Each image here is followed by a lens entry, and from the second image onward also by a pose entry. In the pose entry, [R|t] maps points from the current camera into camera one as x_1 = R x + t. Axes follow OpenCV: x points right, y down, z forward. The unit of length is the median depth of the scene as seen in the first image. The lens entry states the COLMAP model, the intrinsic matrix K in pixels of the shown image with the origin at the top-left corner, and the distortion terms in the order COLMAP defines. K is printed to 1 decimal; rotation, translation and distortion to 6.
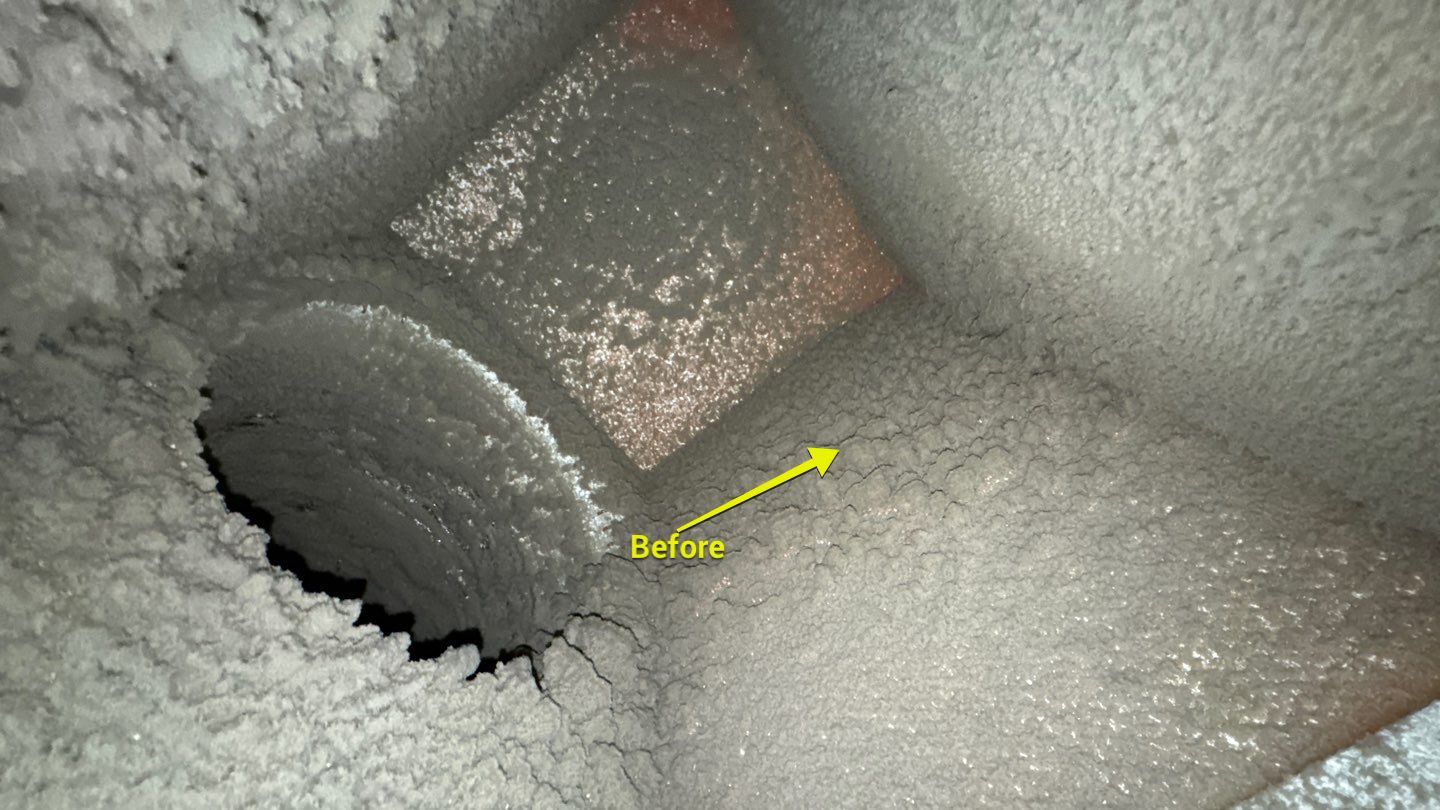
lens RADIAL K [[572.3, 0, 718.7], [0, 572.3, 409.6], [0, 0, 1]] dist [-0.004870, 0.000759]
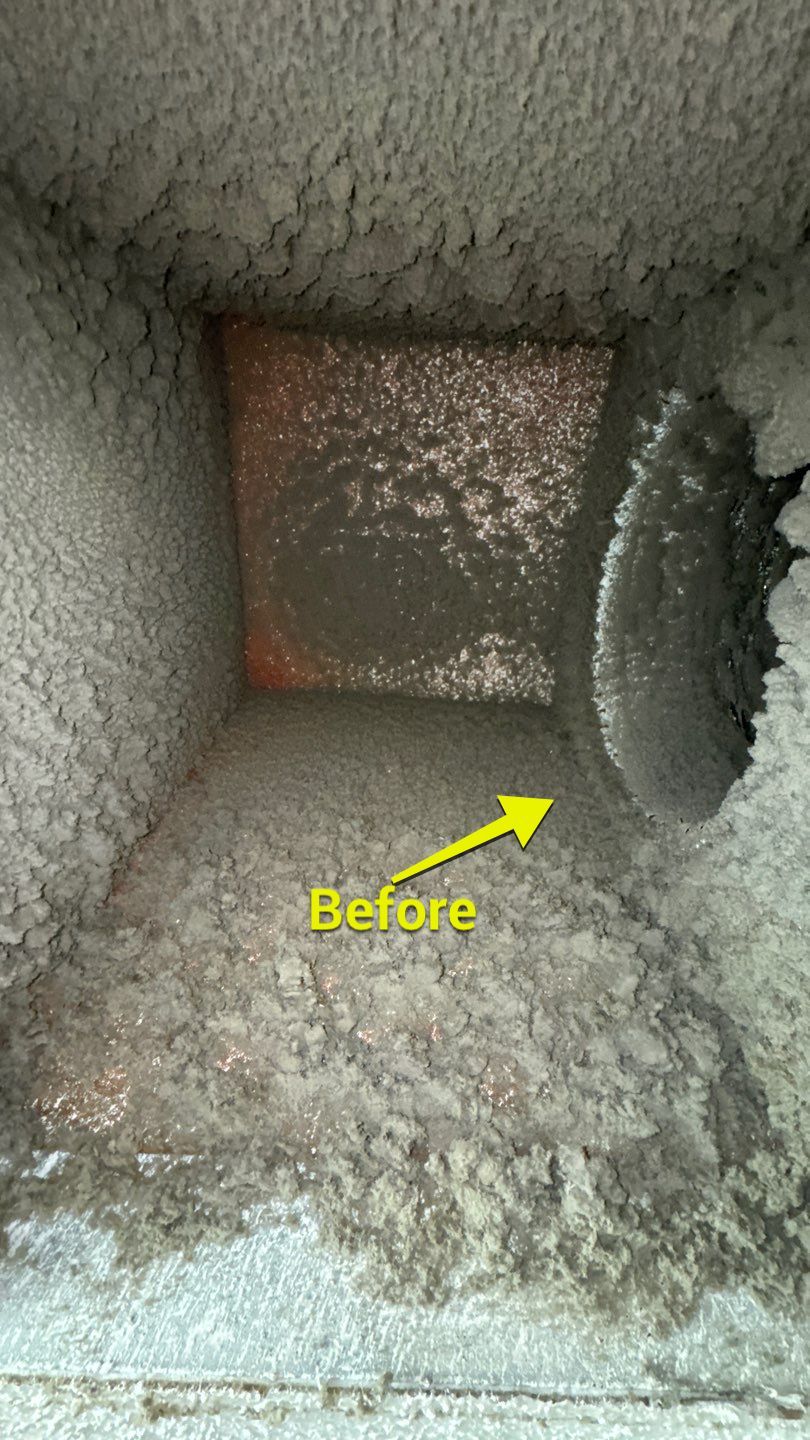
lens RADIAL K [[572.3, 0, 406.9], [0, 572.3, 718.9], [0, 0, 1]] dist [-0.004870, 0.000759]
pose [[-0.750033, -0.540790, -0.380783, 0.123957], [0.630269, -0.409847, -0.659383, 0.274959], [0.200525, -0.734555, 0.648243, 0.065037]]
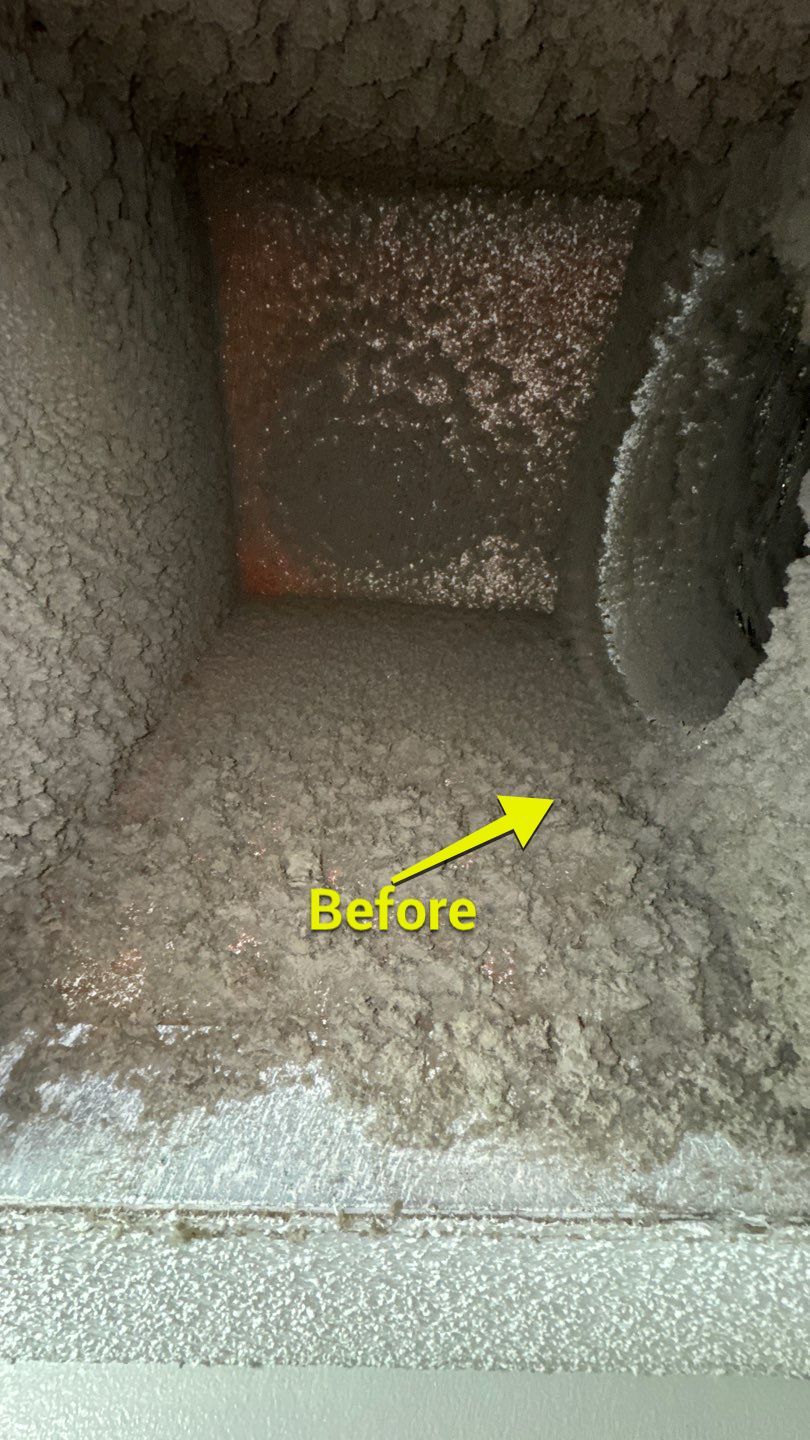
lens RADIAL K [[572.3, 0, 407.0], [0, 572.3, 719.7], [0, 0, 1]] dist [-0.004870, 0.000759]
pose [[-0.741025, -0.483652, -0.465792, 0.117208], [0.642383, -0.308640, -0.701489, 0.250865], [0.195515, -0.819037, 0.539400, 0.055369]]
